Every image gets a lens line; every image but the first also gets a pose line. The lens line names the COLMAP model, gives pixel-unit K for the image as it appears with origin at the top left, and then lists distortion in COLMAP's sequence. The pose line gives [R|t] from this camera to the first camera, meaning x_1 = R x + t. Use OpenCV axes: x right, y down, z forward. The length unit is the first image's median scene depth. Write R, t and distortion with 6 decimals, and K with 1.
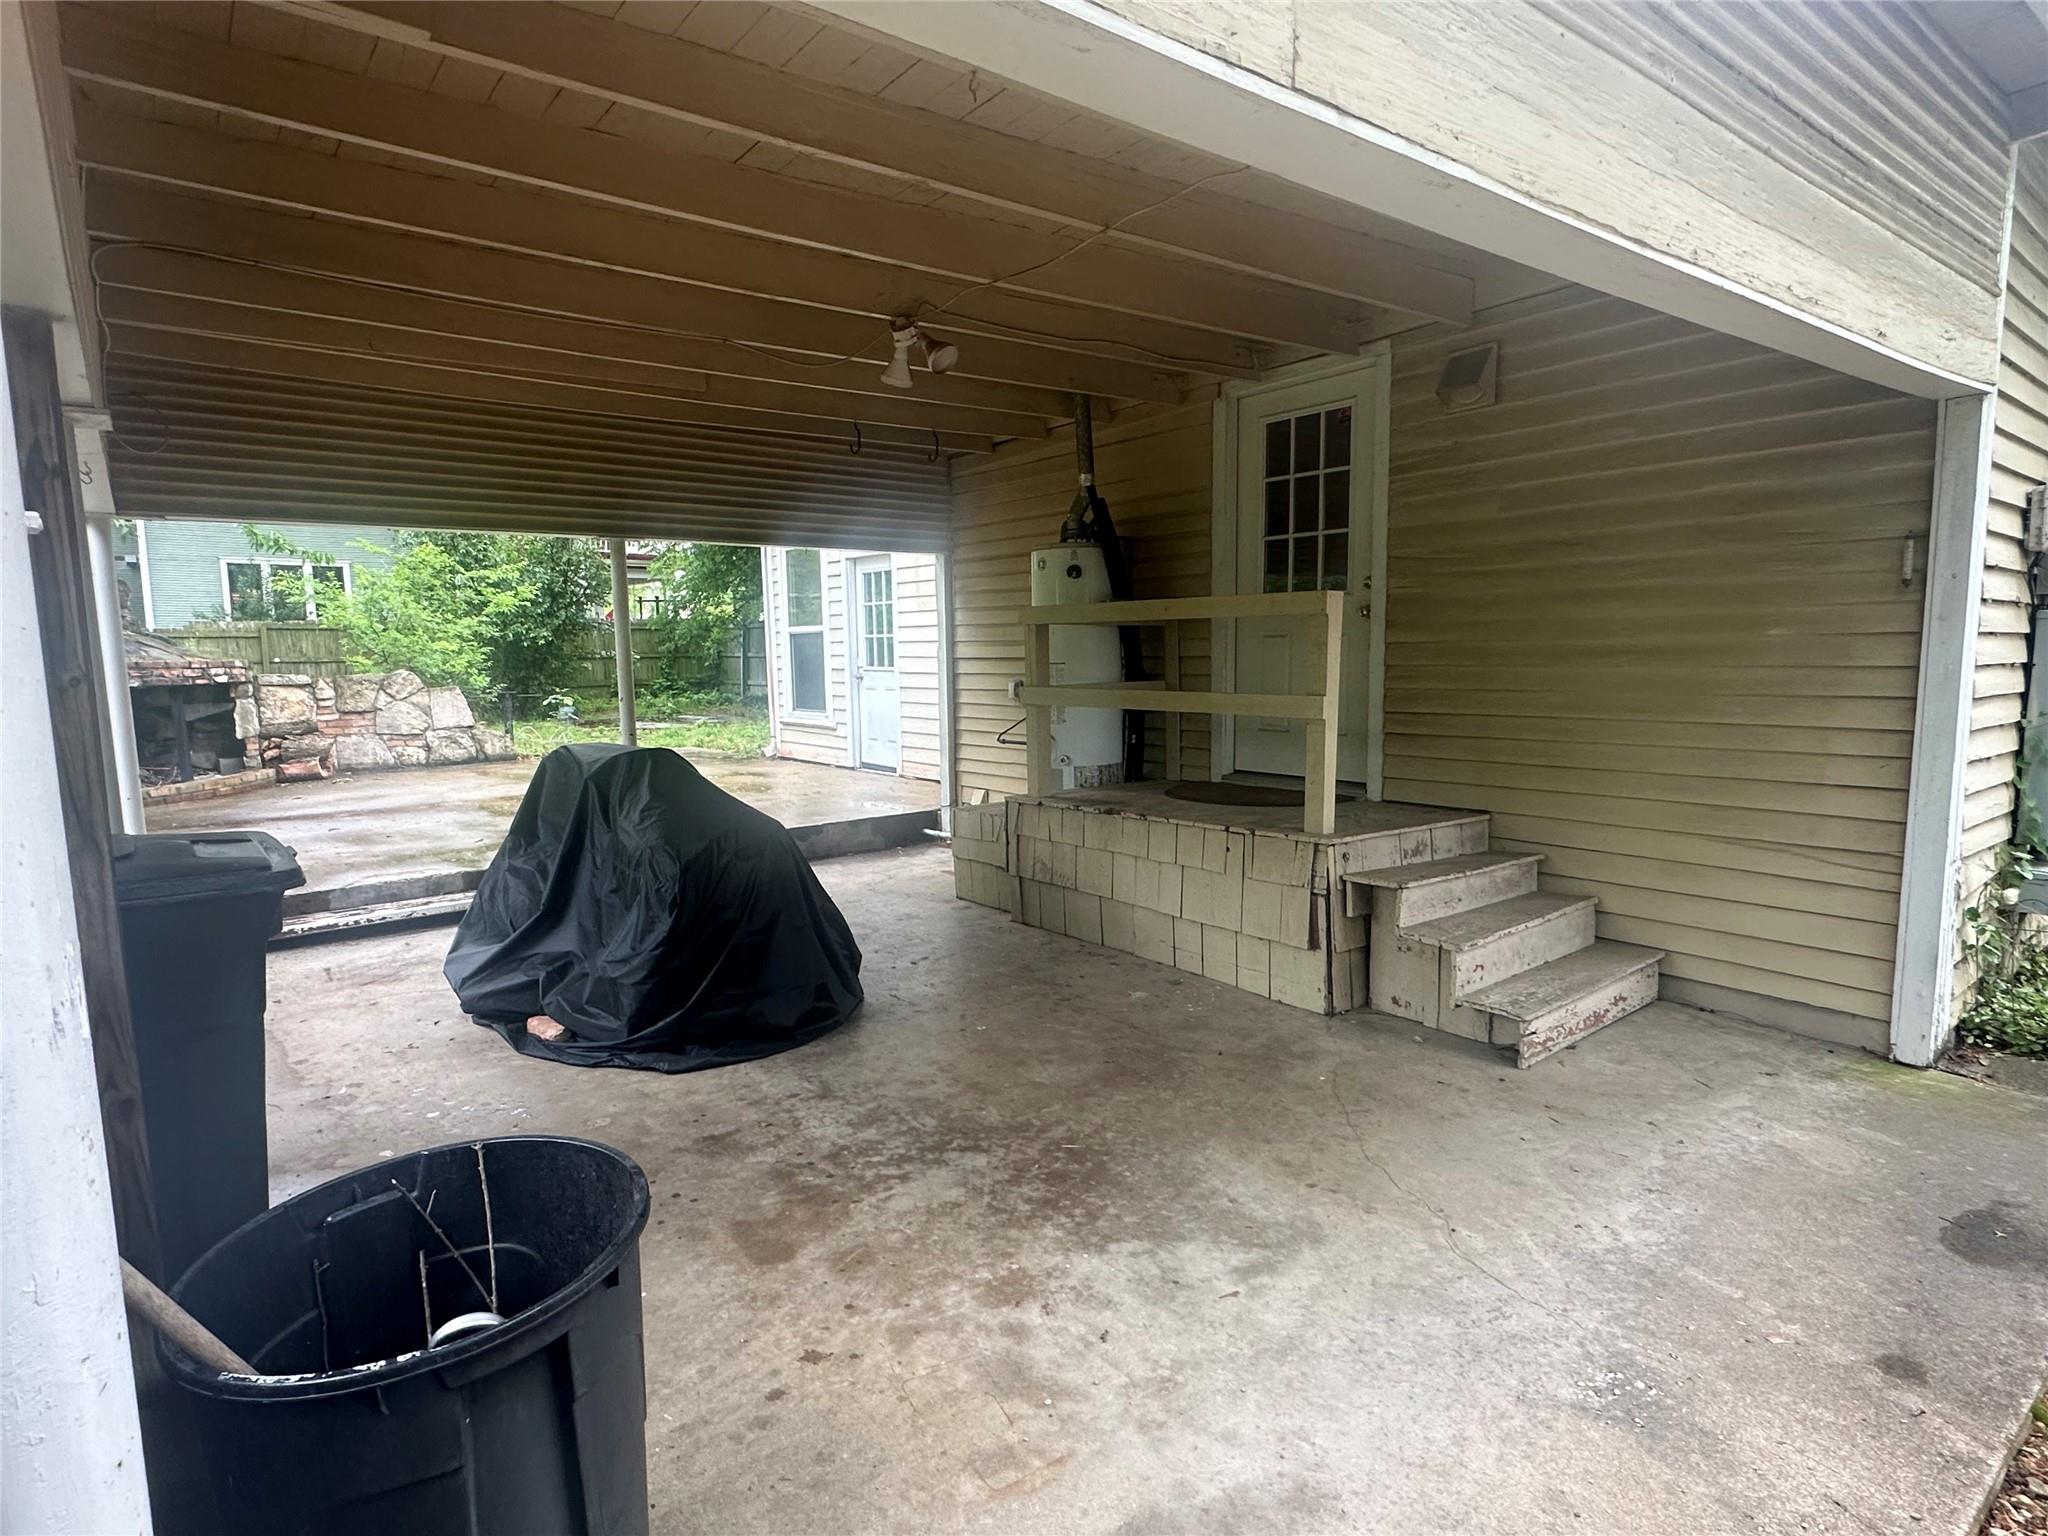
lens RADIAL K [[1078.6, 0, 1021.3], [0, 1078.6, 778.5], [0, 0, 1]] dist [-0.003879, -0.000733]
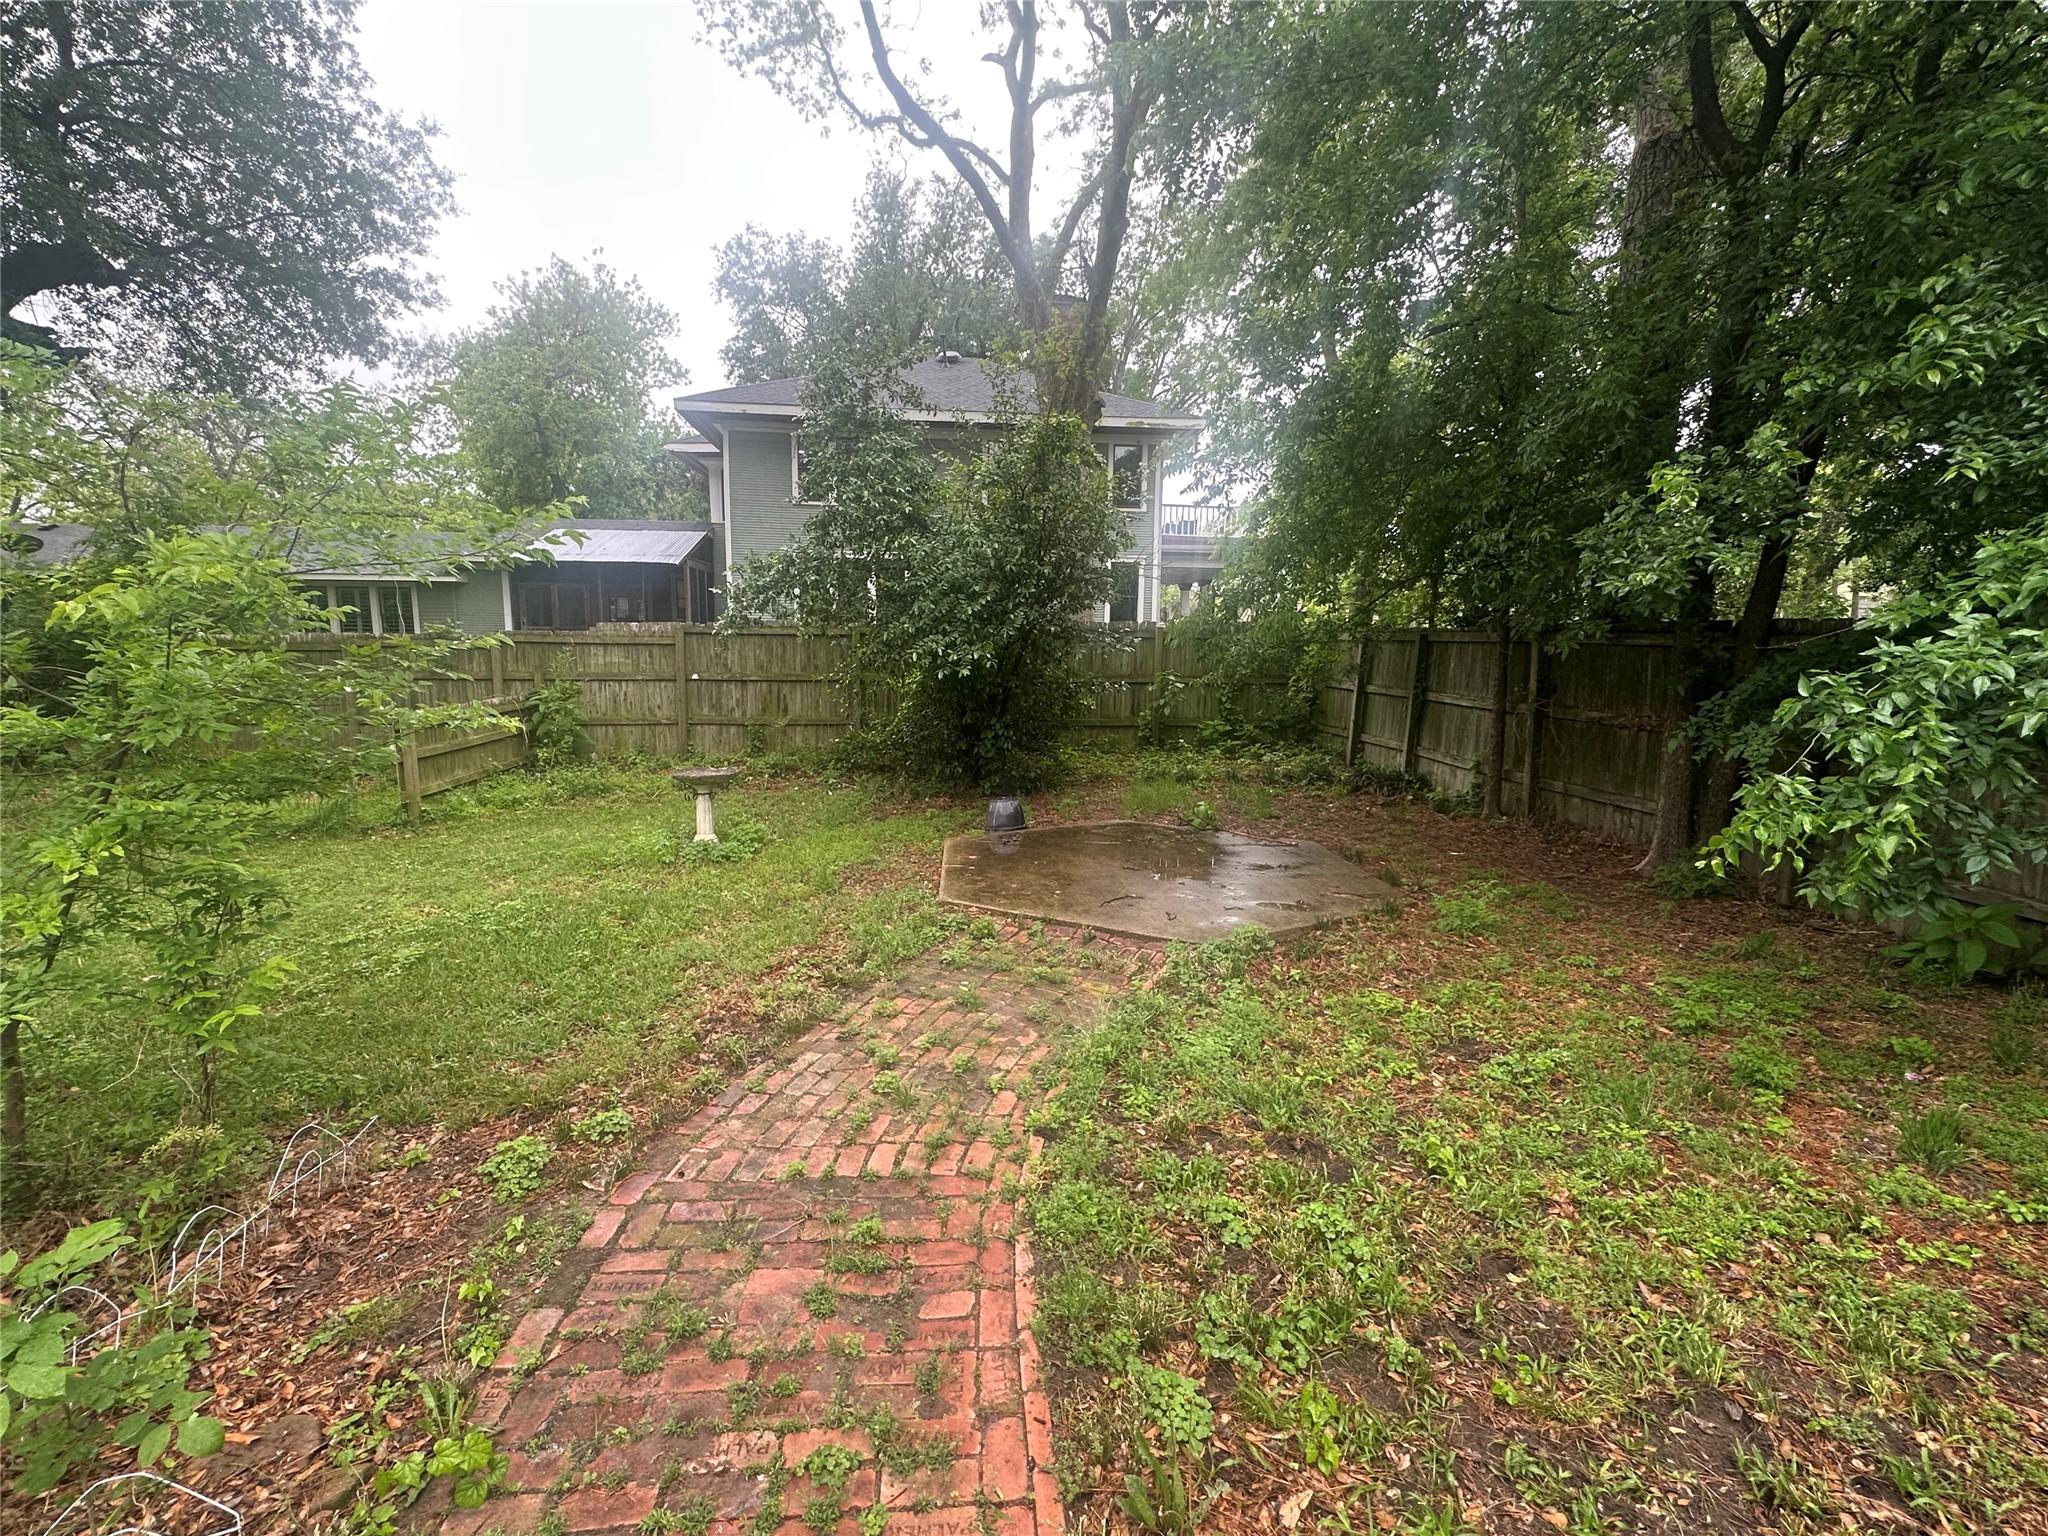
lens RADIAL K [[910.1, 0, 1020.7], [0, 910.1, 771.3], [0, 0, 1]] dist [-0.000436, -0.000225]
pose [[0.836401, 0.096501, -0.539556, -0.299248], [-0.084847, 0.995309, 0.046487, -0.162788], [0.541511, 0.006898, 0.840665, 1.044714]]
